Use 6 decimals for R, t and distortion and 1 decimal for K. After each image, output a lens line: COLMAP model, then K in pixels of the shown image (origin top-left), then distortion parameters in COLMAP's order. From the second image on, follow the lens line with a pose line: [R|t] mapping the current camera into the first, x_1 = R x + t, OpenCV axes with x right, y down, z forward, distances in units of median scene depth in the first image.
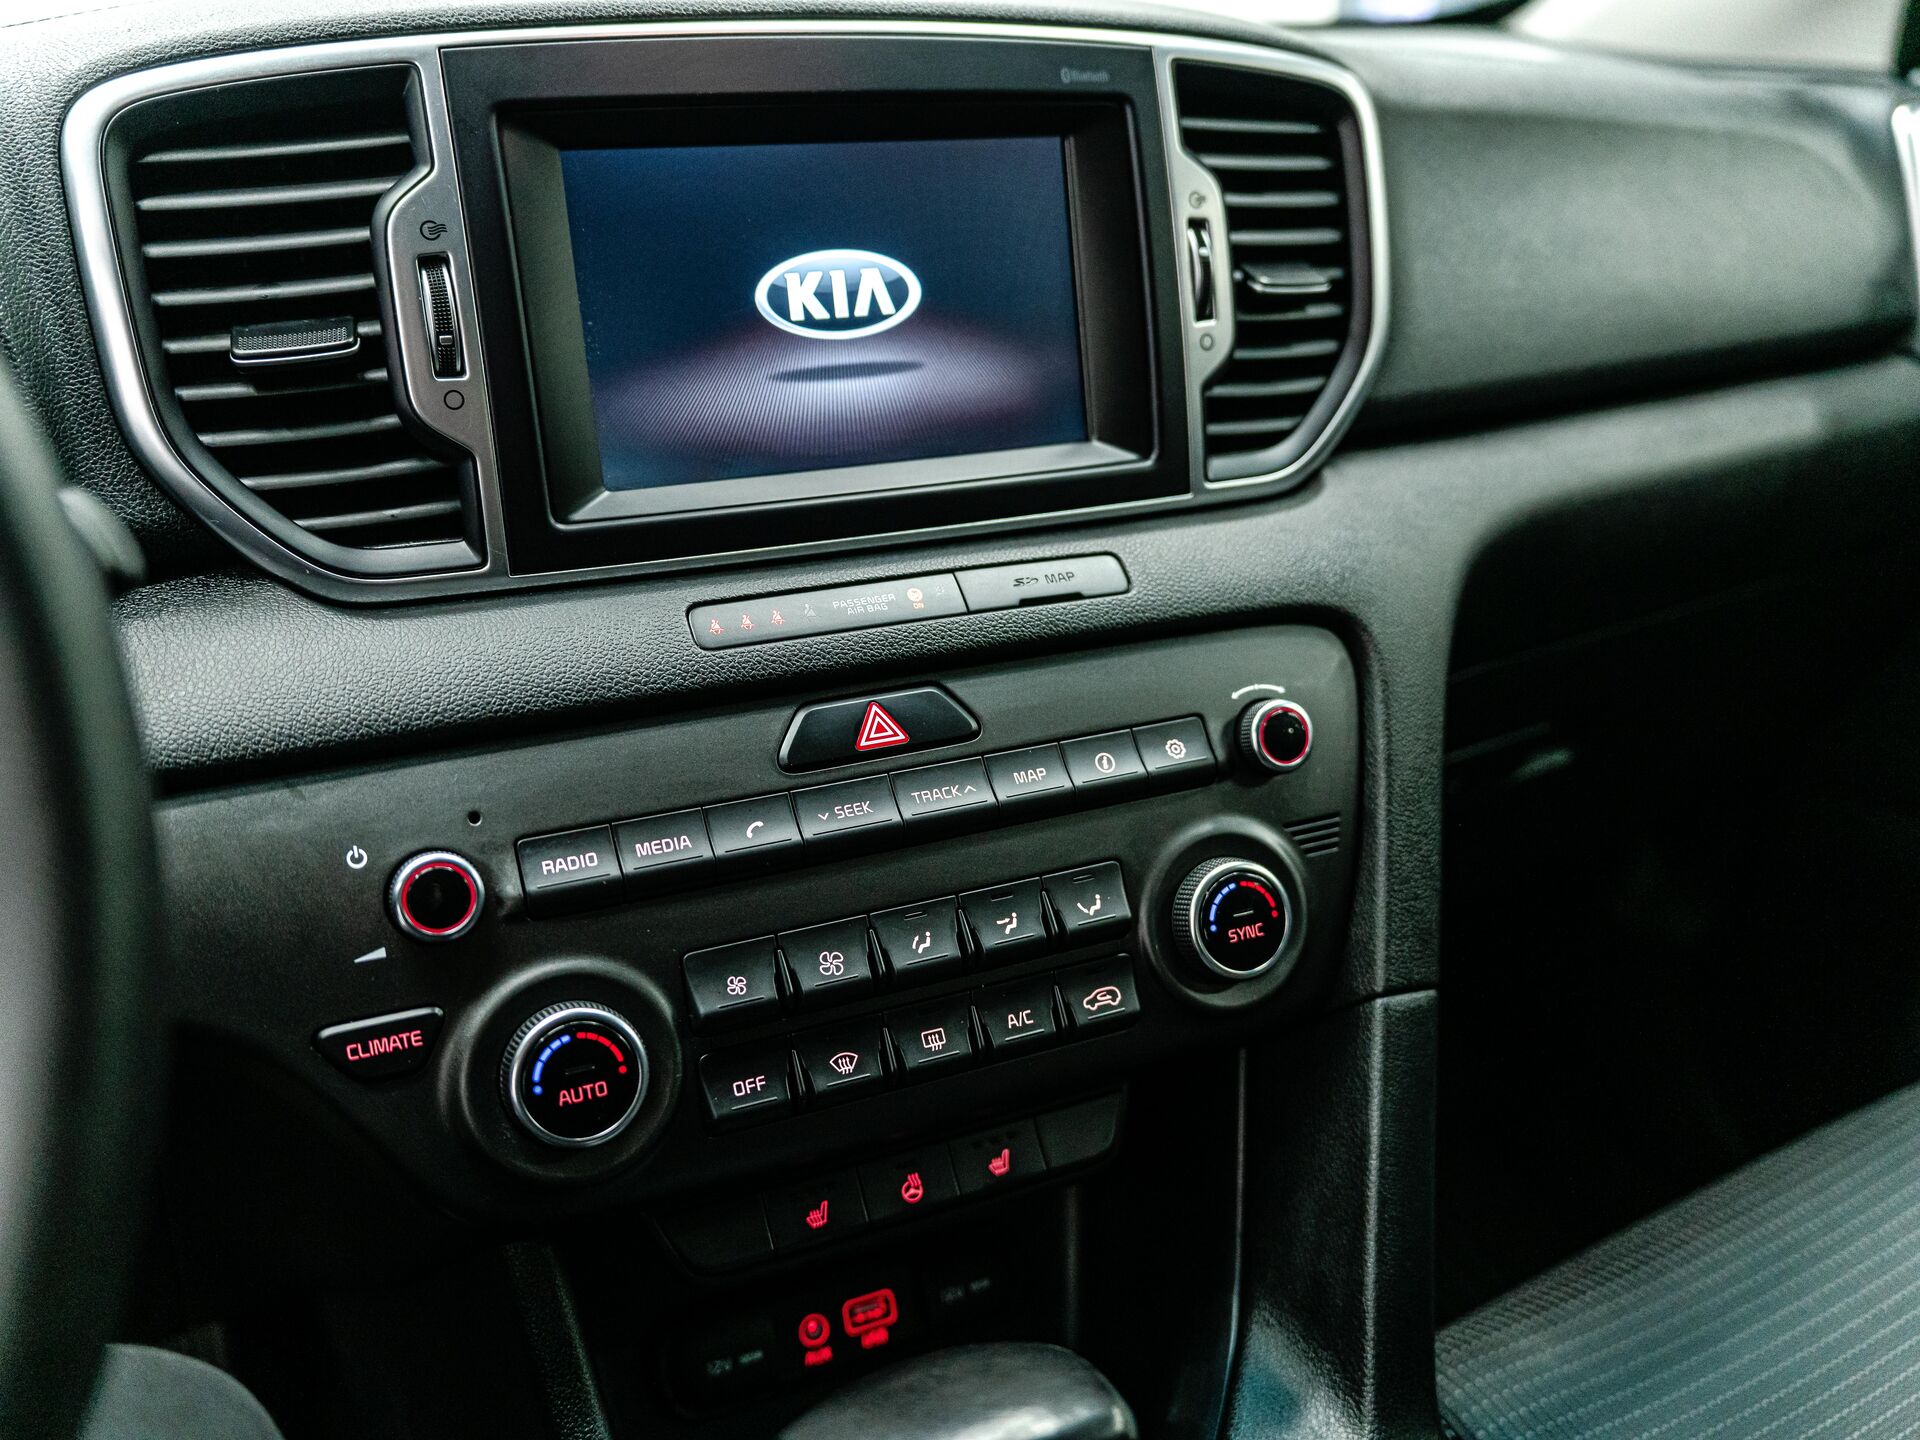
lens RADIAL K [[1550.6, 0, 960.0], [0, 1550.6, 720.0], [0, 0, 1]] dist [-0.012688, -0.003428]
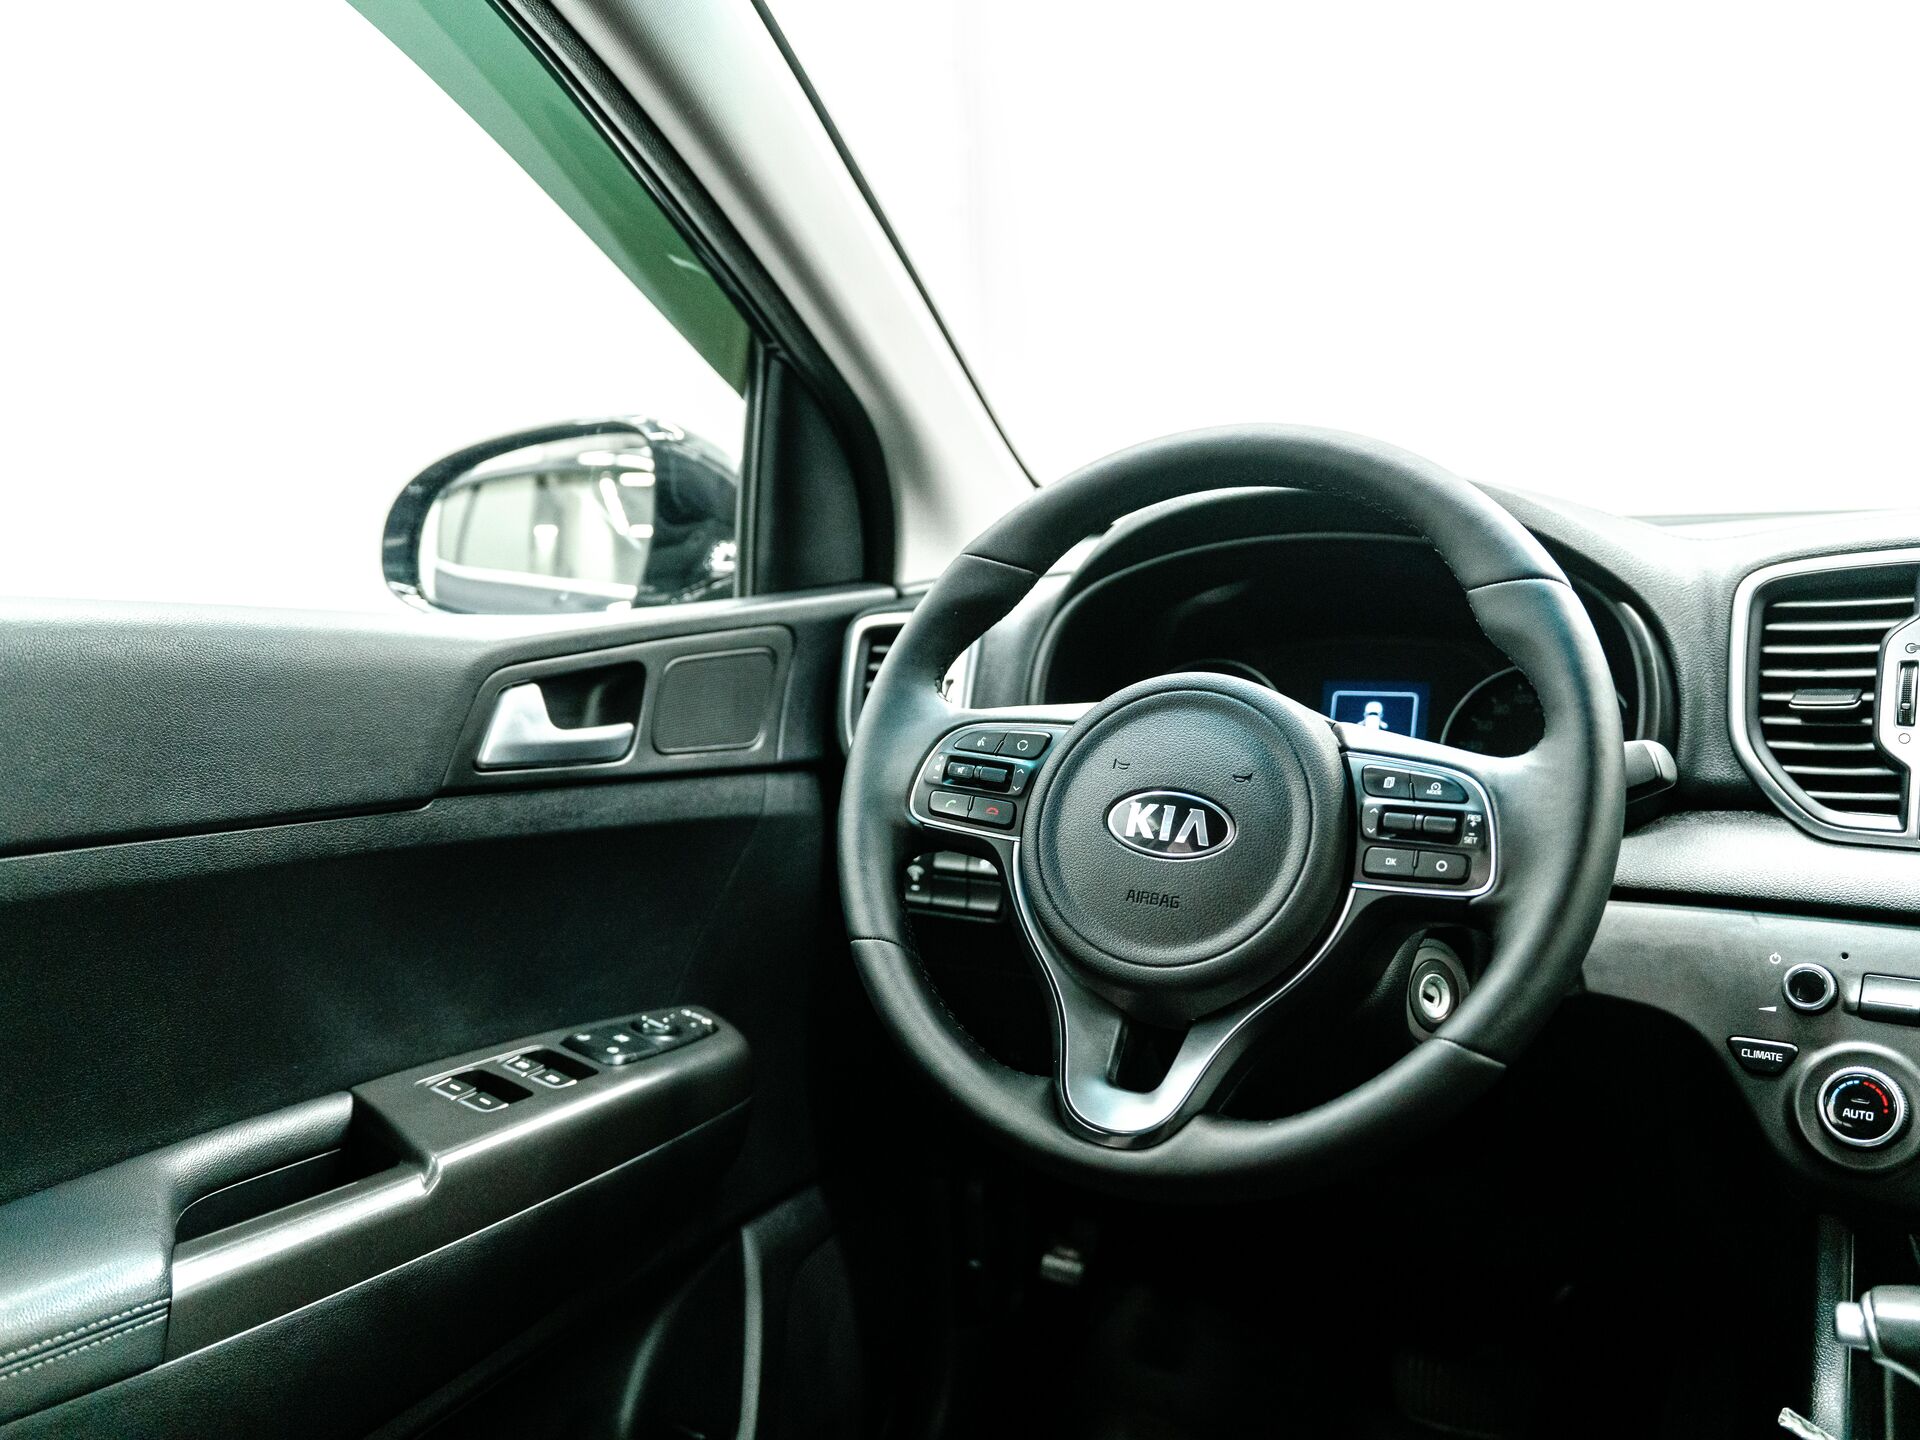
lens RADIAL K [[1550.6, 0, 960.0], [0, 1550.6, 720.0], [0, 0, 1]] dist [-0.012688, -0.003428]
pose [[0.475091, 0.103223, -0.873861, 0.726873], [-0.288426, 0.956499, -0.043824, 0.170288], [0.831324, 0.272865, 0.484196, -0.801459]]
